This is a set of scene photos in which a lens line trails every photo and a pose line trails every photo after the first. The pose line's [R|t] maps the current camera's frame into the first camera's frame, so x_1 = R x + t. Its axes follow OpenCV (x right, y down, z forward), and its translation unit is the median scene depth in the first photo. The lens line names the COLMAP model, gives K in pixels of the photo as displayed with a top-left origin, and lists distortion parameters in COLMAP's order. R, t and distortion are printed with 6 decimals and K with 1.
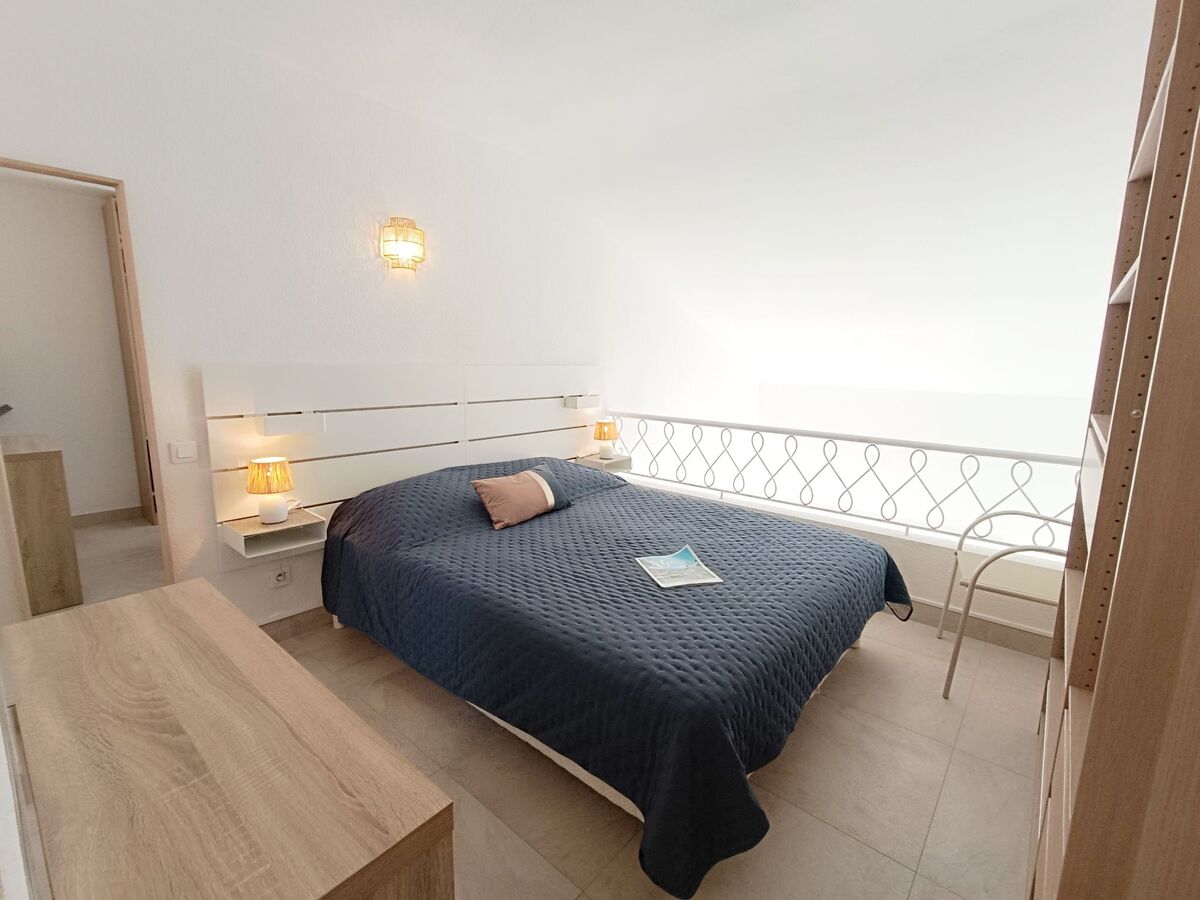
lens RADIAL K [[535.2, 0, 600.0], [0, 535.2, 450.0], [0, 0, 1]] dist [-0.002409, 0.000026]
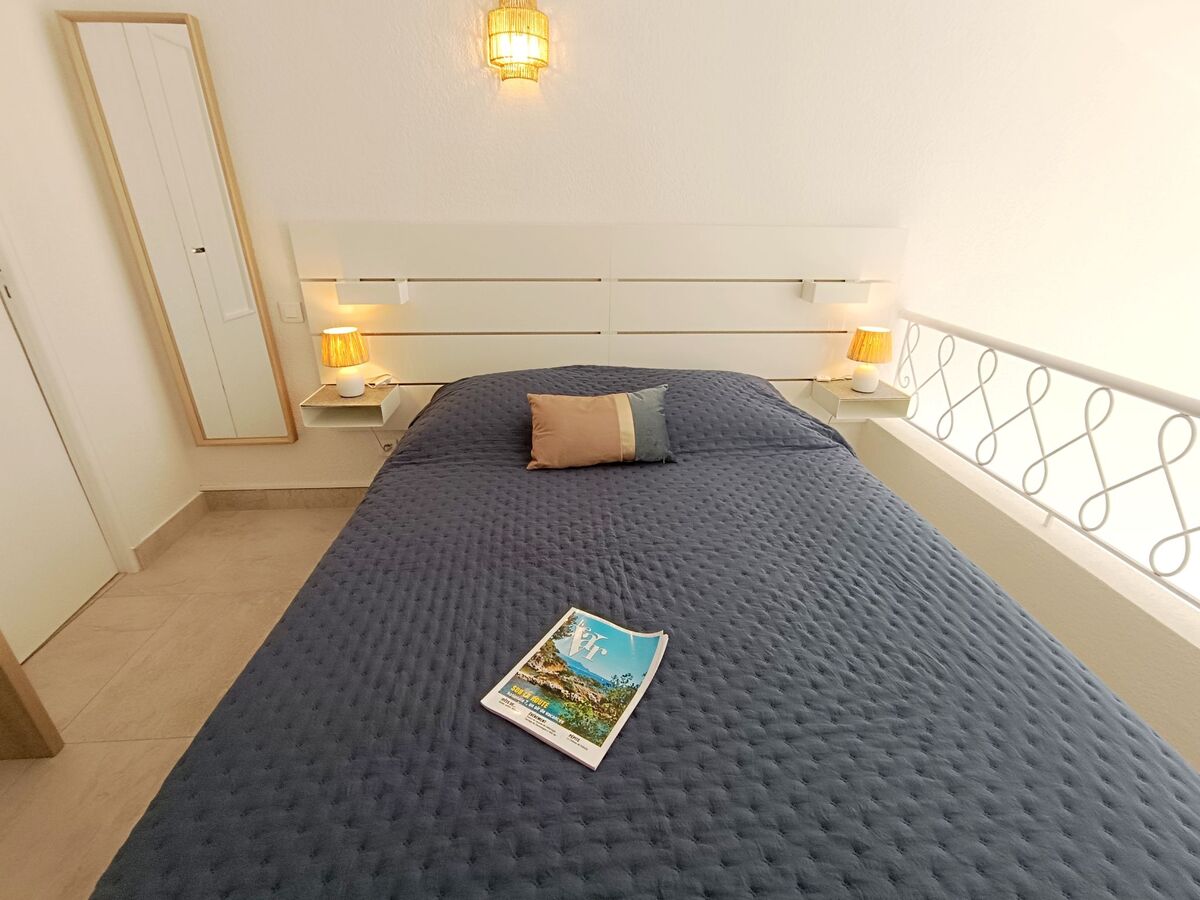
lens RADIAL K [[535.2, 0, 600.0], [0, 535.2, 450.0], [0, 0, 1]] dist [-0.002409, 0.000026]
pose [[0.707013, 0.288620, -0.645625, 0.317420], [-0.117856, 0.948250, 0.294843, -0.095684], [0.697311, -0.132367, 0.704441, 0.520670]]
